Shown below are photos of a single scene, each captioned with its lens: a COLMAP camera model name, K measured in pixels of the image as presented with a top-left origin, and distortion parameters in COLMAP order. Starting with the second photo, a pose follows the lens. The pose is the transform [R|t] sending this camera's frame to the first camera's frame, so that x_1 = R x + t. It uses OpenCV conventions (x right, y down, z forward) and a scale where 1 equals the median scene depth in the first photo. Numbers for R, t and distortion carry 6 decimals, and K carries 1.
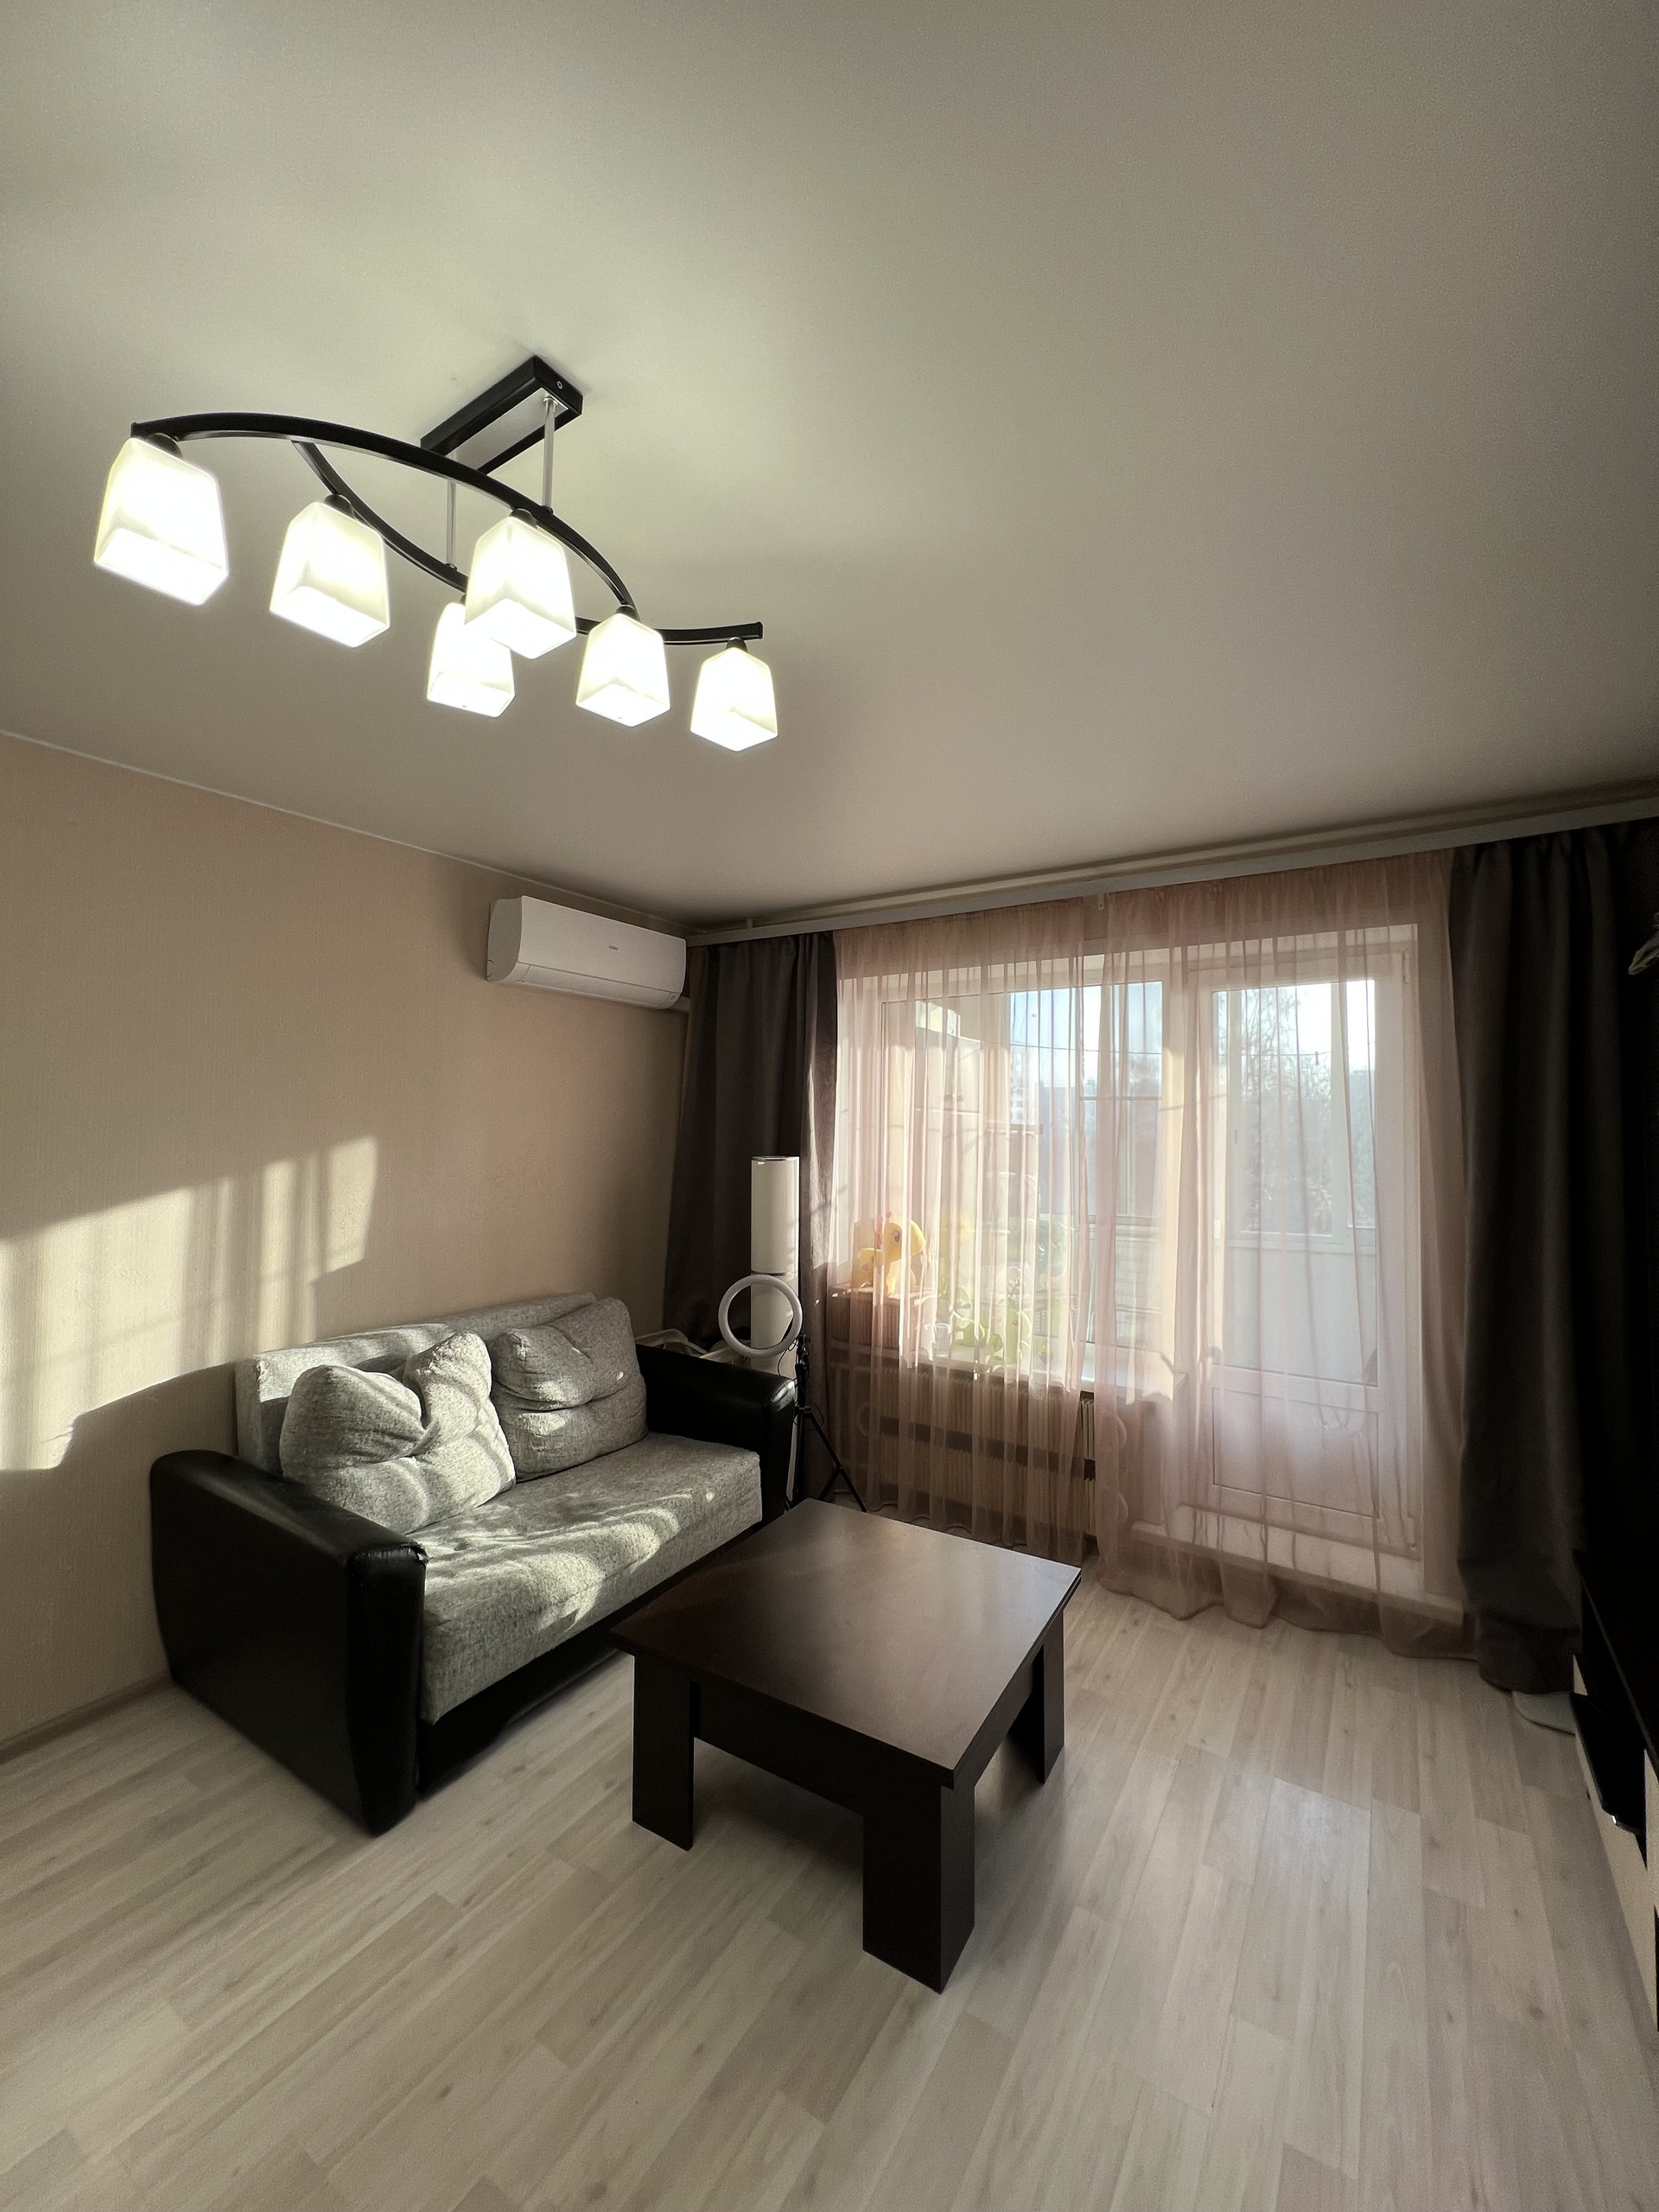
lens RADIAL K [[881.3, 0, 833.3], [0, 881.3, 1103.2], [0, 0, 1]] dist [0.000543, -0.000046]
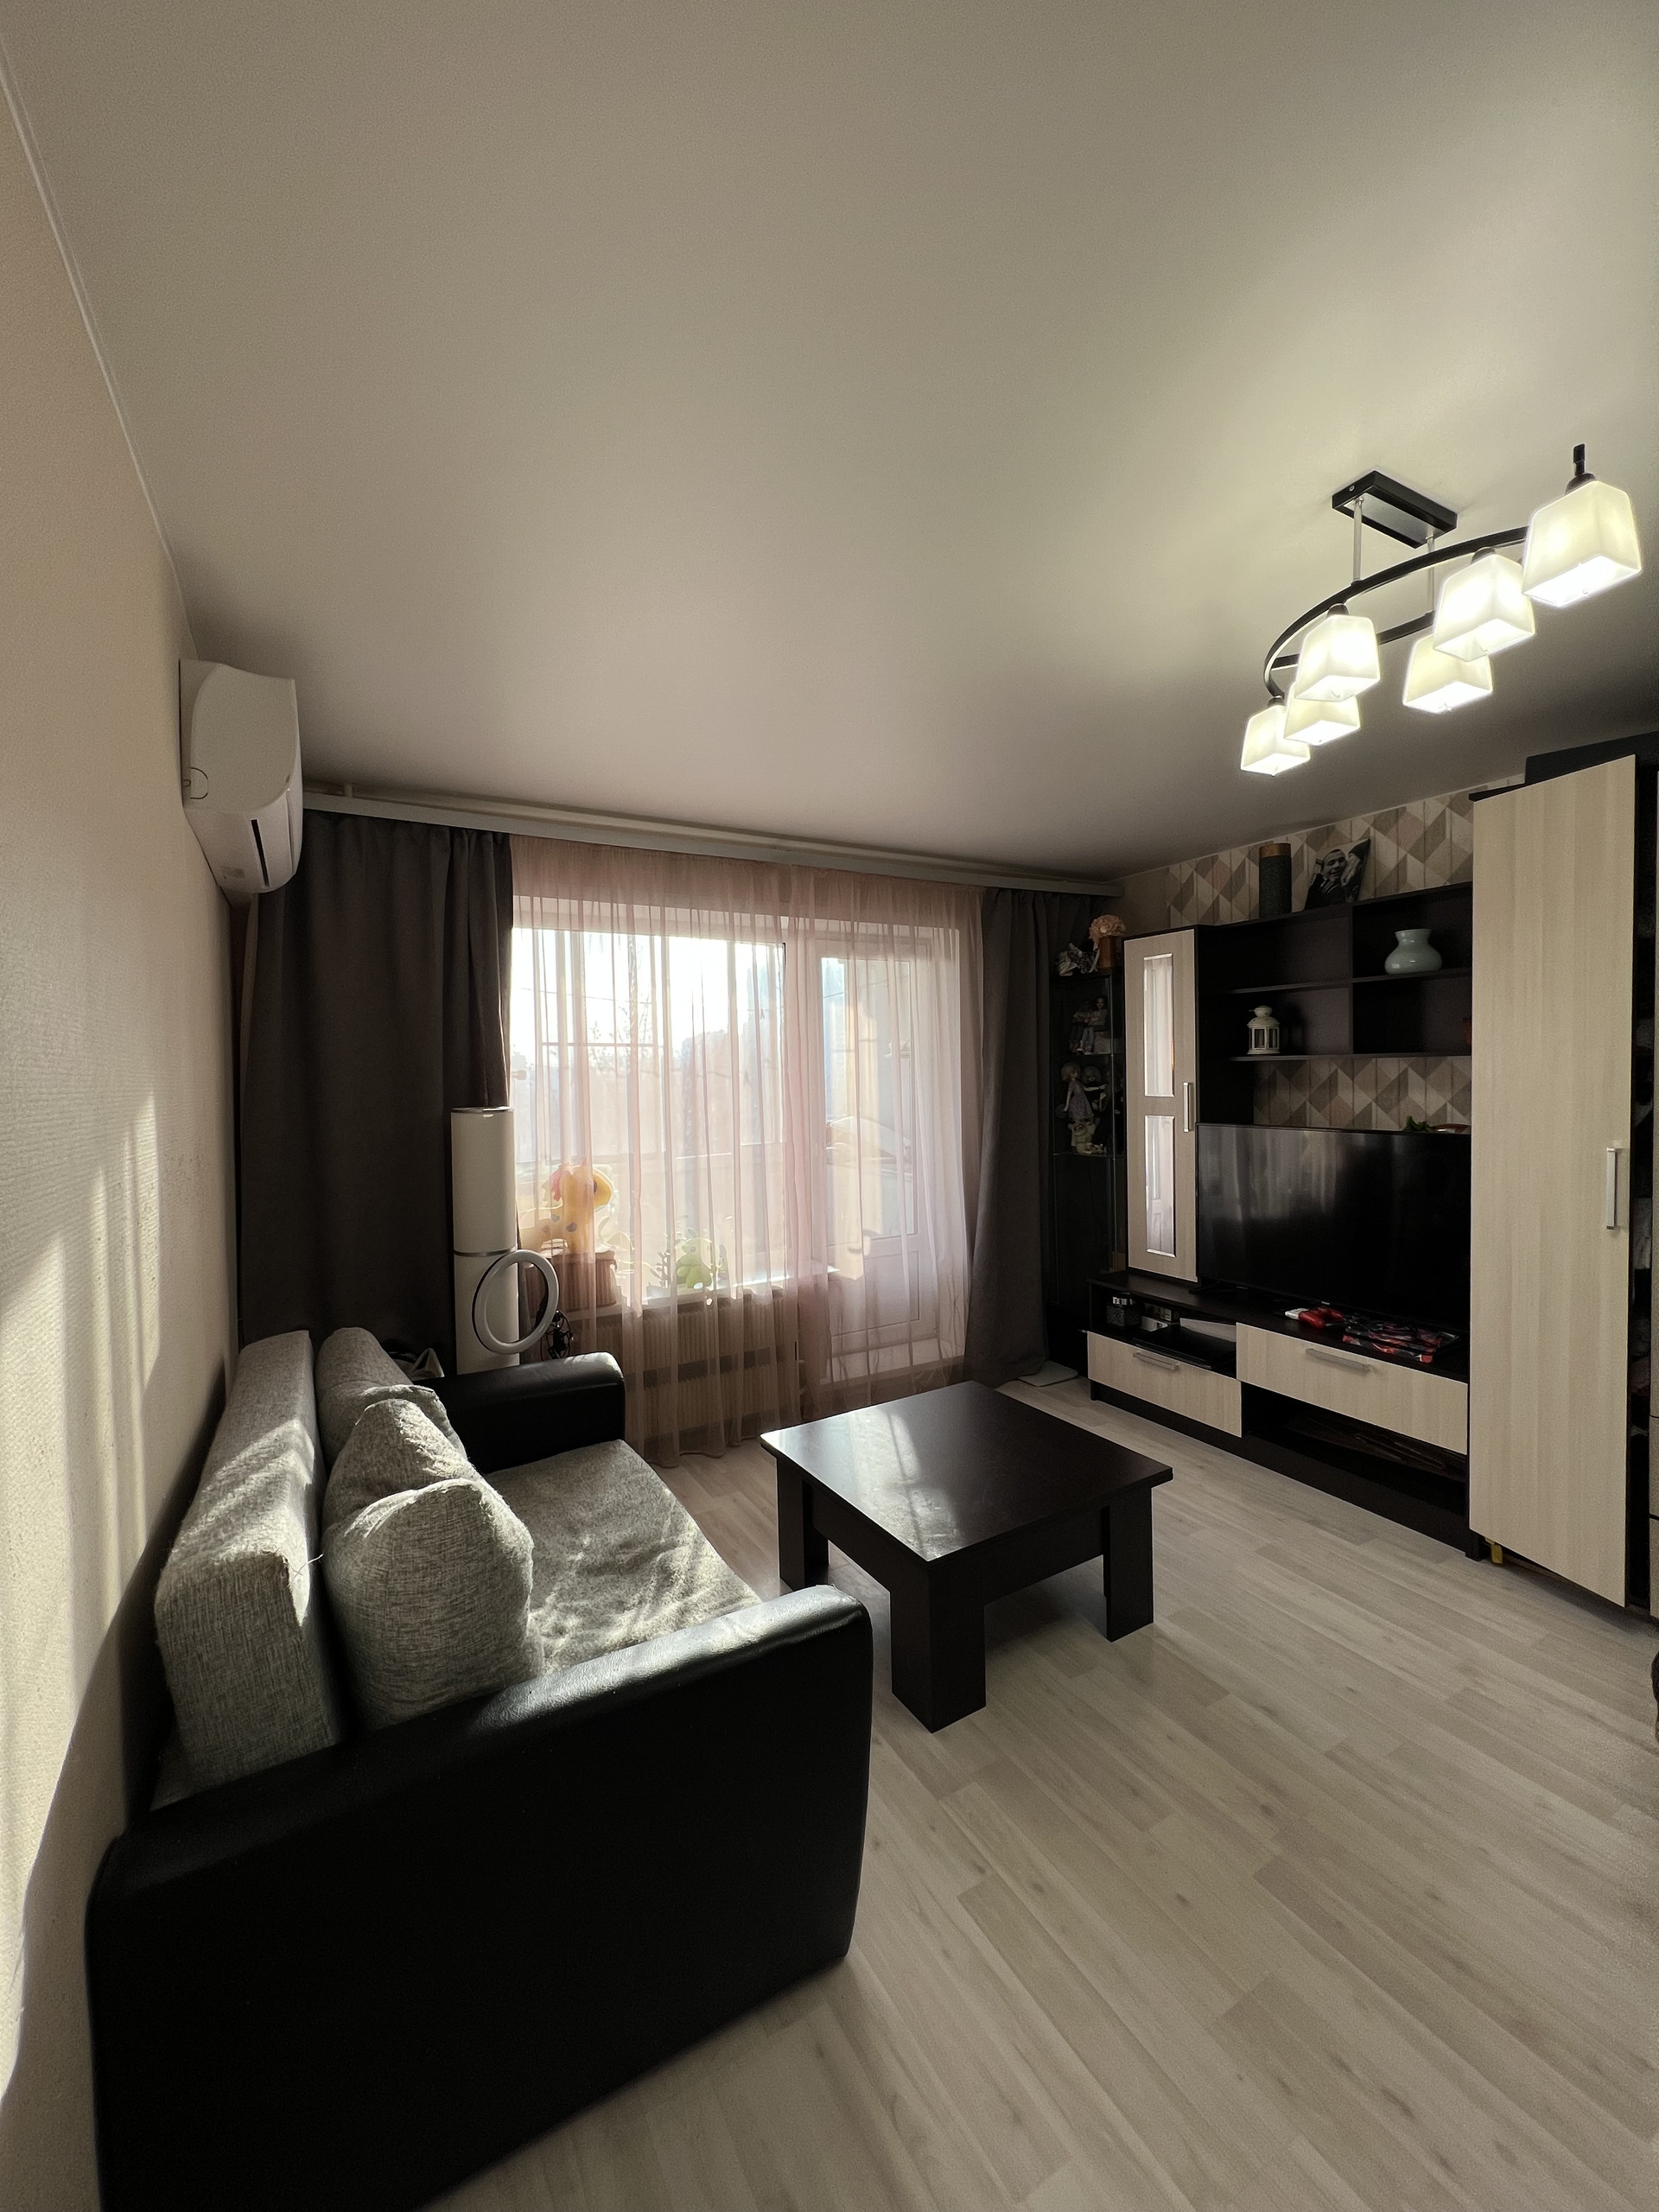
lens RADIAL K [[881.3, 0, 833.3], [0, 881.3, 1103.2], [0, 0, 1]] dist [0.000543, -0.000046]
pose [[0.466600, -0.048808, 0.883121, -0.759105], [0.004138, 0.998586, 0.053003, 0.019091], [-0.884459, -0.021077, 0.466142, 0.422914]]
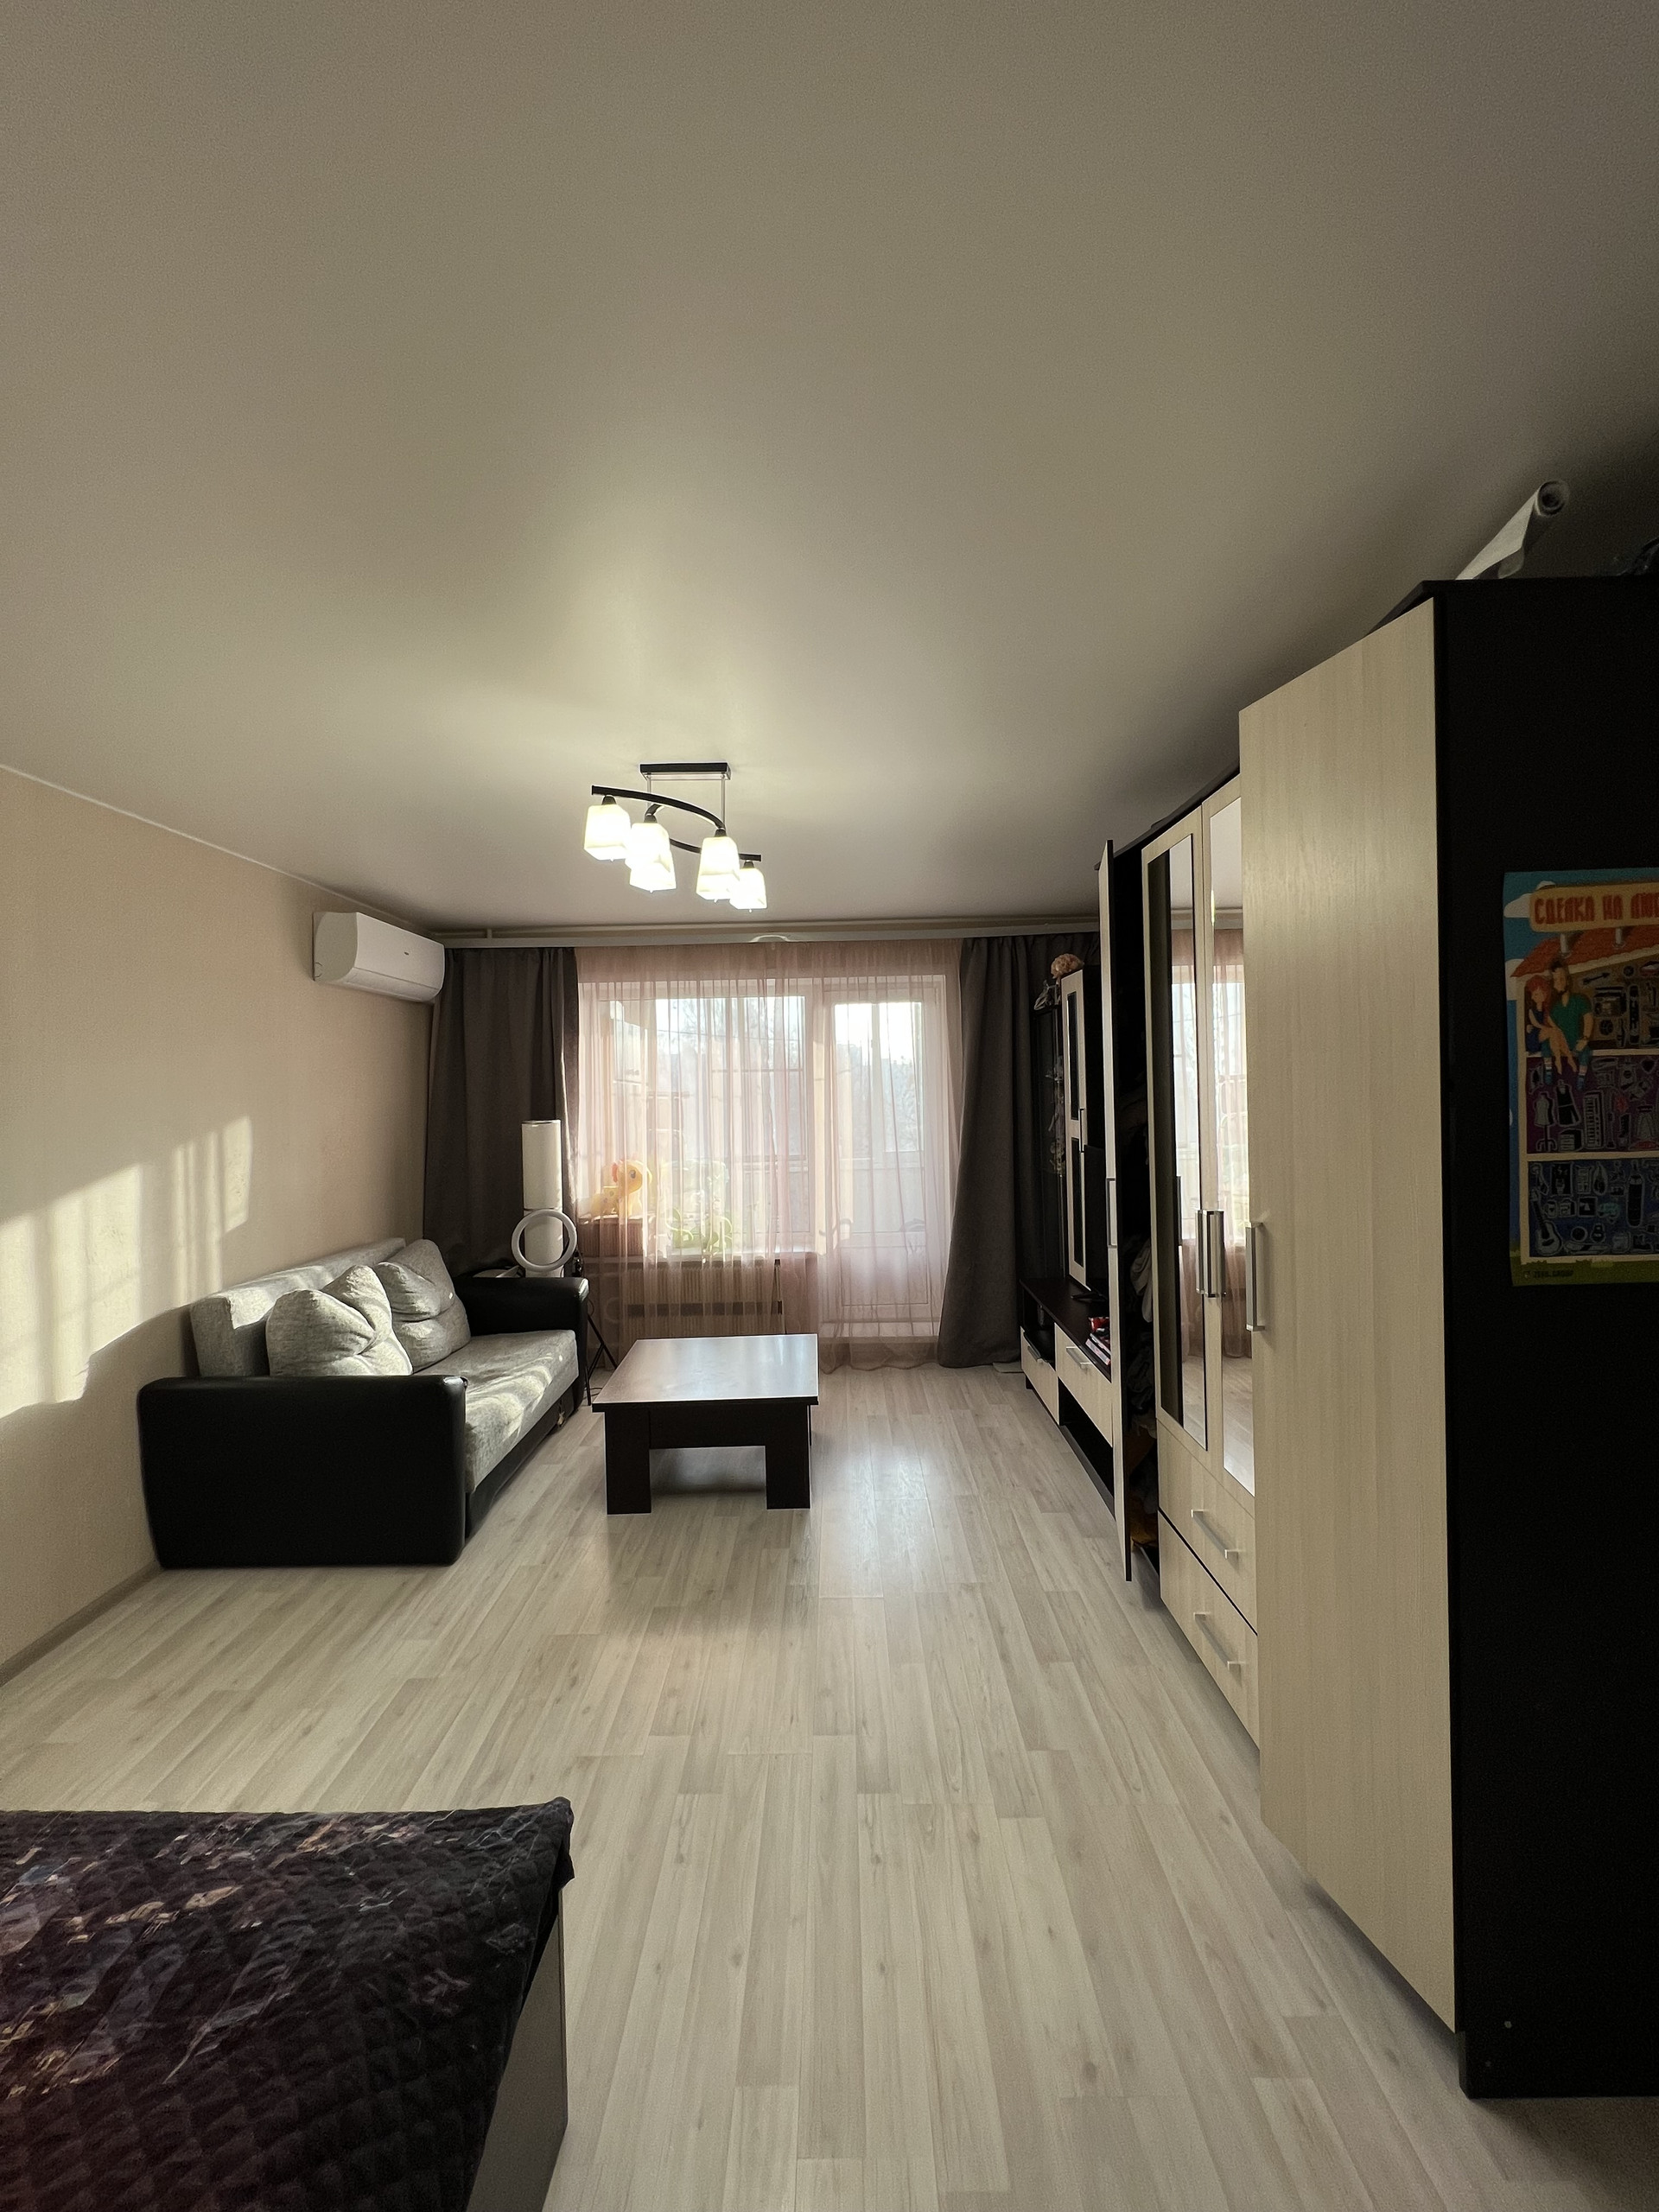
lens RADIAL K [[904.2, 0, 837.2], [0, 904.2, 1091.0], [0, 0, 1]] dist [0.013270, 0.000212]
pose [[0.845784, -0.028911, 0.532741, -0.494303], [0.017033, 0.999485, 0.027200, -0.013975], [-0.533253, -0.013931, 0.845841, -0.437396]]
